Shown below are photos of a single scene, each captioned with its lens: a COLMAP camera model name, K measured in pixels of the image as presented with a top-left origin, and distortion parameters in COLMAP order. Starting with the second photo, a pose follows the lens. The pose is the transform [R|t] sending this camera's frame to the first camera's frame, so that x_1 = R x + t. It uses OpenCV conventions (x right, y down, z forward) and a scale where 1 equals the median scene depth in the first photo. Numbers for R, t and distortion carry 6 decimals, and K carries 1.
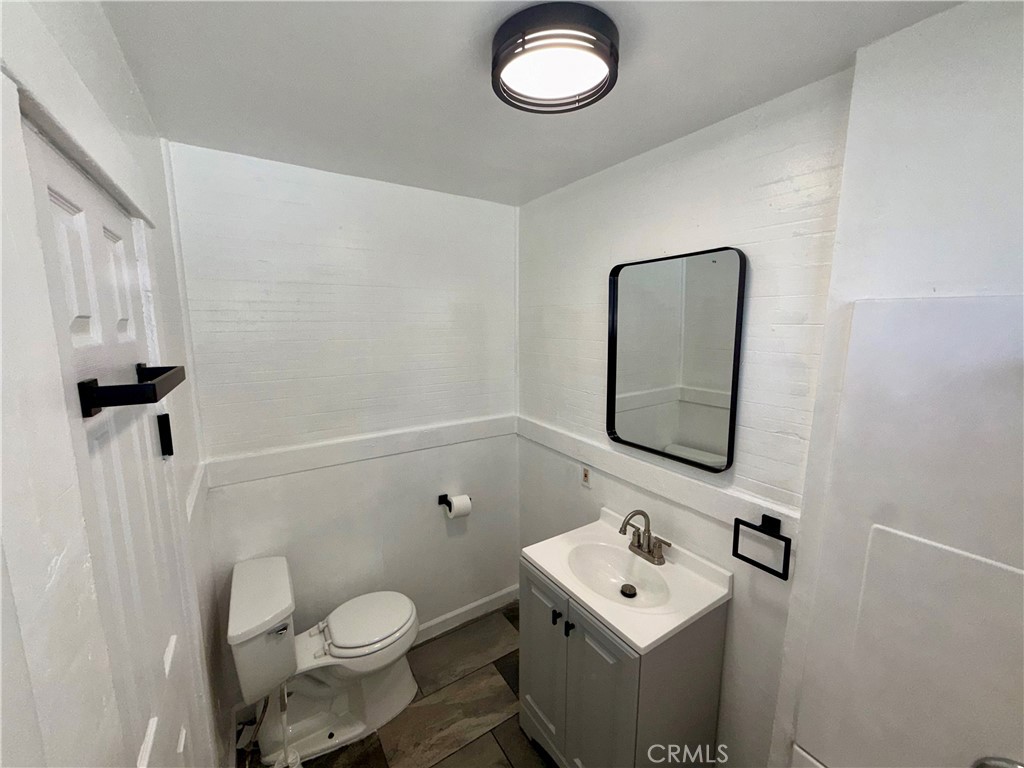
lens RADIAL K [[408.6, 0, 510.5], [0, 408.6, 384.2], [0, 0, 1]] dist [0.000325, -0.000631]
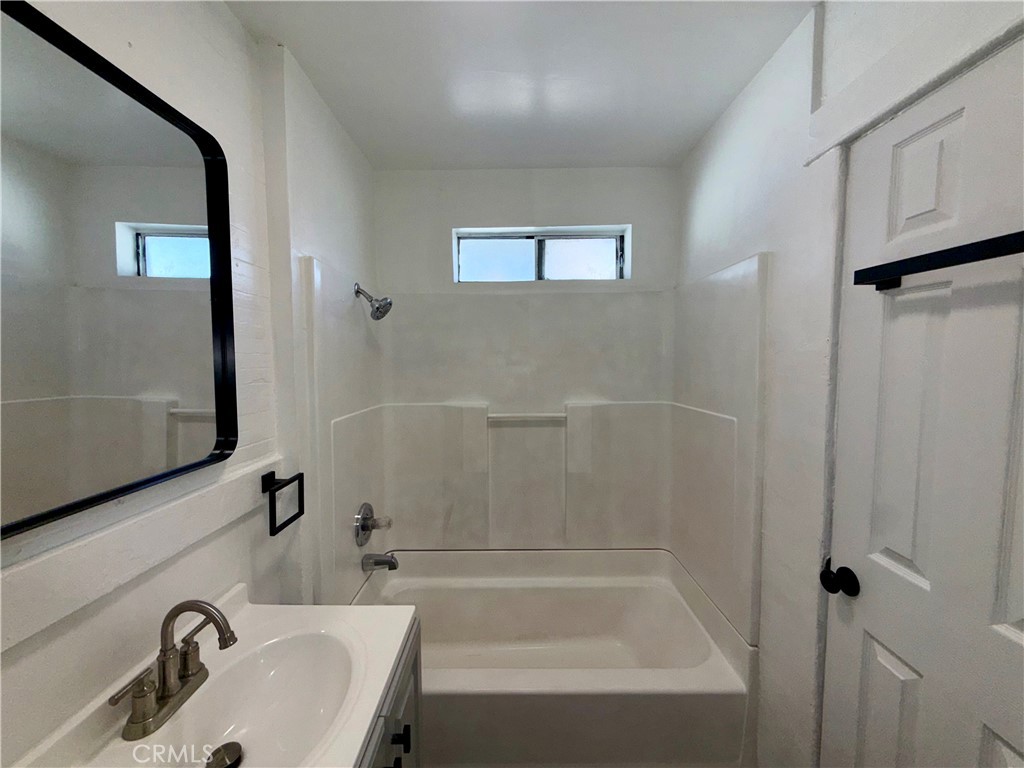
lens RADIAL K [[408.6, 0, 510.5], [0, 408.6, 384.2], [0, 0, 1]] dist [0.000325, -0.000631]
pose [[-0.836215, -0.028805, 0.547644, -0.243687], [0.088663, 0.978380, 0.186844, 0.003273], [-0.541186, 0.204798, -0.815583, 1.074217]]
